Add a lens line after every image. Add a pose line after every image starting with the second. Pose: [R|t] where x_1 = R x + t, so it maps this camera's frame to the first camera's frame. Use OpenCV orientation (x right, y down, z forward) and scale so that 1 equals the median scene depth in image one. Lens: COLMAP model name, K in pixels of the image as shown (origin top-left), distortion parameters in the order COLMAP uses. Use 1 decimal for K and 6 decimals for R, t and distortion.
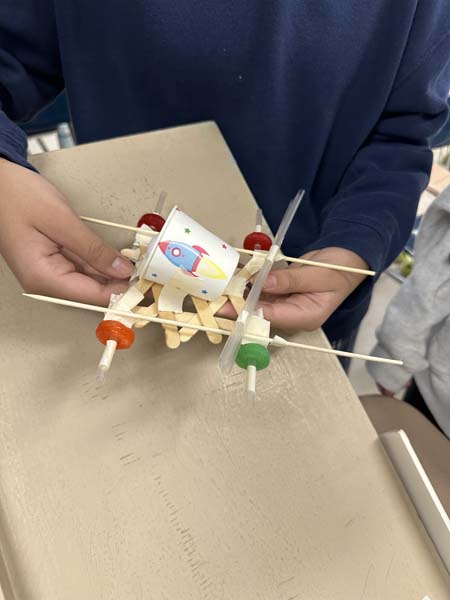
lens RADIAL K [[454.3, 0, 225.0], [0, 454.3, 300.0], [0, 0, 1]] dist [0.001573, 0.003727]
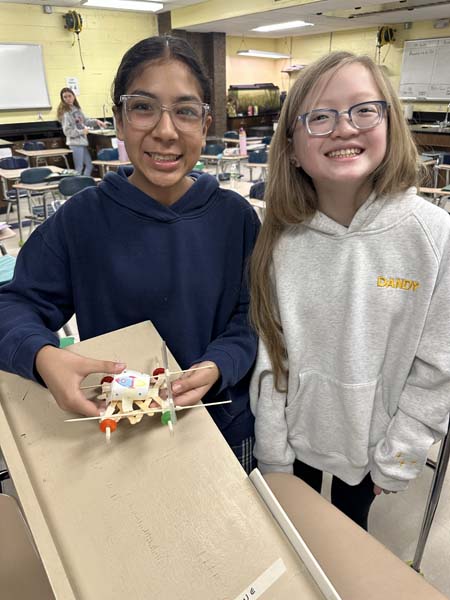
lens RADIAL K [[454.3, 0, 225.0], [0, 454.3, 300.0], [0, 0, 1]] dist [0.001573, 0.003727]
pose [[0.931661, -0.303701, 0.199432, 0.042591], [0.354077, 0.882010, -0.310946, 0.405737], [-0.081467, 0.360311, 0.929268, -1.306788]]
